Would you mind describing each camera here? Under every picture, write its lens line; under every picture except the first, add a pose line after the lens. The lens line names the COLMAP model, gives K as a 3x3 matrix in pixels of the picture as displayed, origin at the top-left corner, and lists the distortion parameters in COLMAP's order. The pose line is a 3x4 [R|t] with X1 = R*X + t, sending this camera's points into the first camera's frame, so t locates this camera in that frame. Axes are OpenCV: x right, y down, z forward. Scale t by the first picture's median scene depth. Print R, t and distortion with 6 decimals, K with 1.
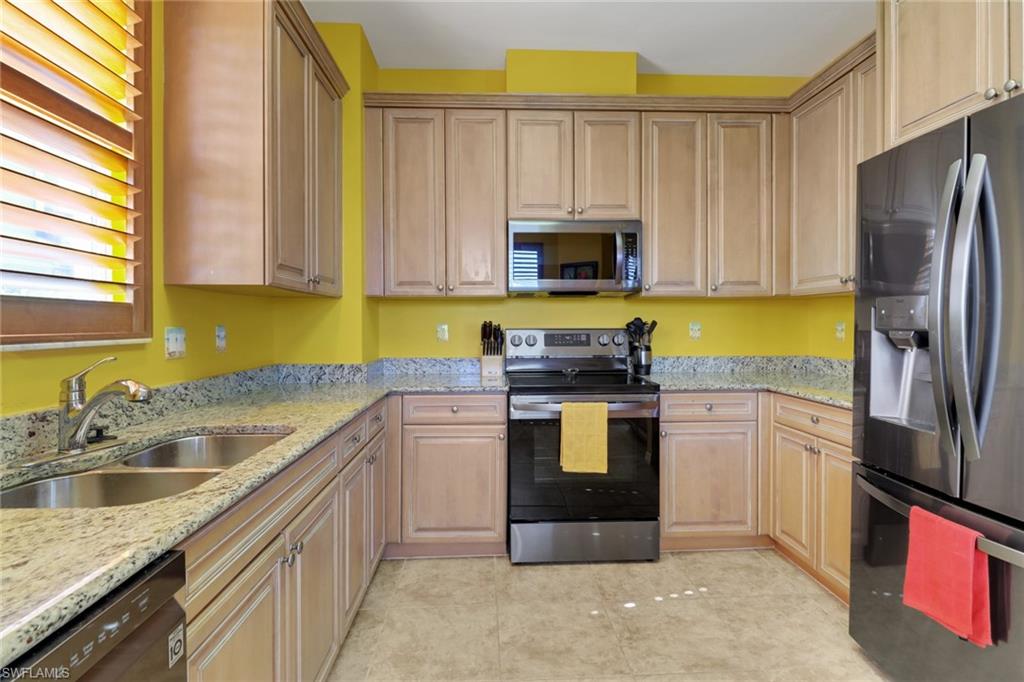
lens RADIAL K [[495.4, 0, 561.7], [0, 495.4, 322.7], [0, 0, 1]] dist [0.004619, -0.007227]
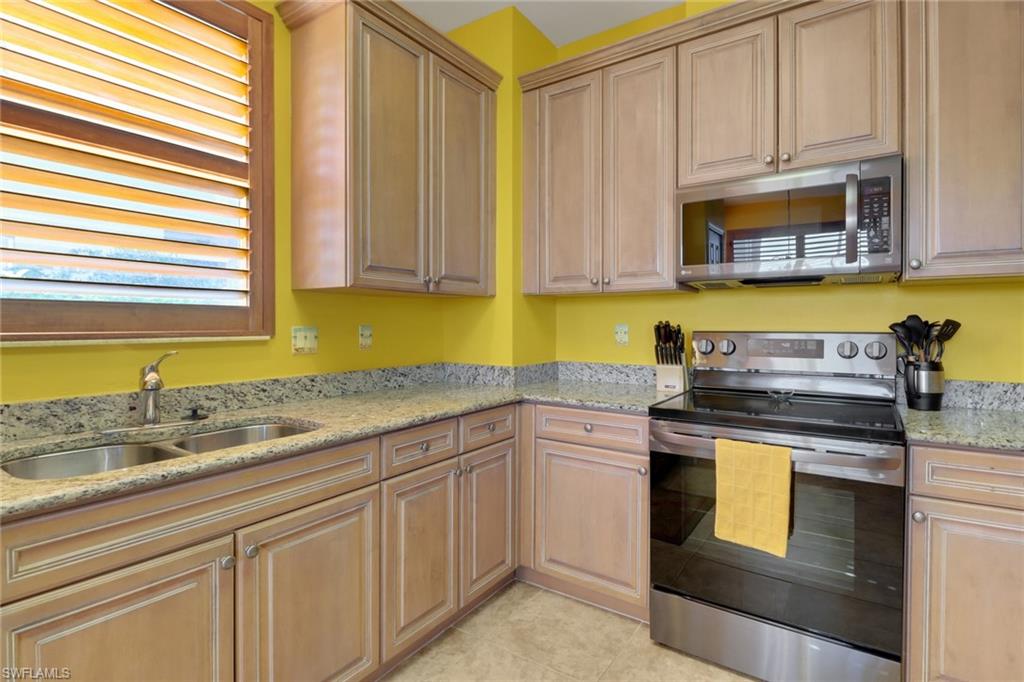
lens RADIAL K [[528.9, 0, 466.1], [0, 528.9, 324.0], [0, 0, 1]] dist [-0.002776, -0.002059]
pose [[0.768522, 0.002669, -0.639817, 0.190607], [-0.001078, 0.999995, 0.002876, -0.000562], [0.639822, -0.001521, 0.768522, 0.192178]]
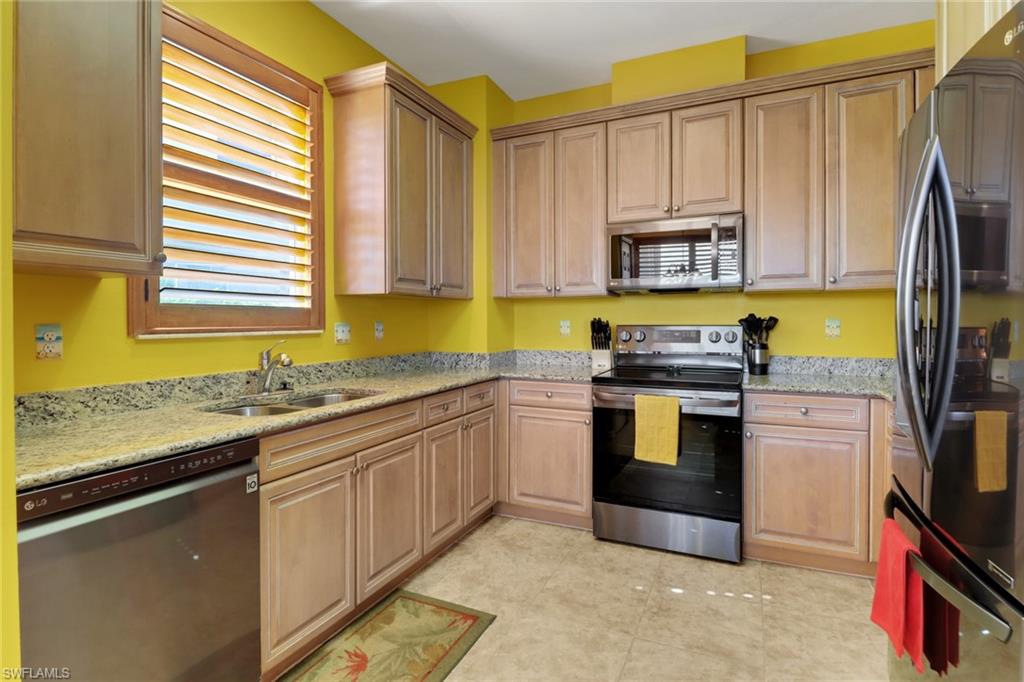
lens RADIAL K [[497.7, 0, 513.3], [0, 497.7, 319.6], [0, 0, 1]] dist [-0.001821, -0.000975]
pose [[0.889202, -0.001041, -0.457513, 0.239368], [0.001809, 0.999998, 0.001241, -0.001293], [0.457510, -0.001931, 0.889202, -0.066247]]
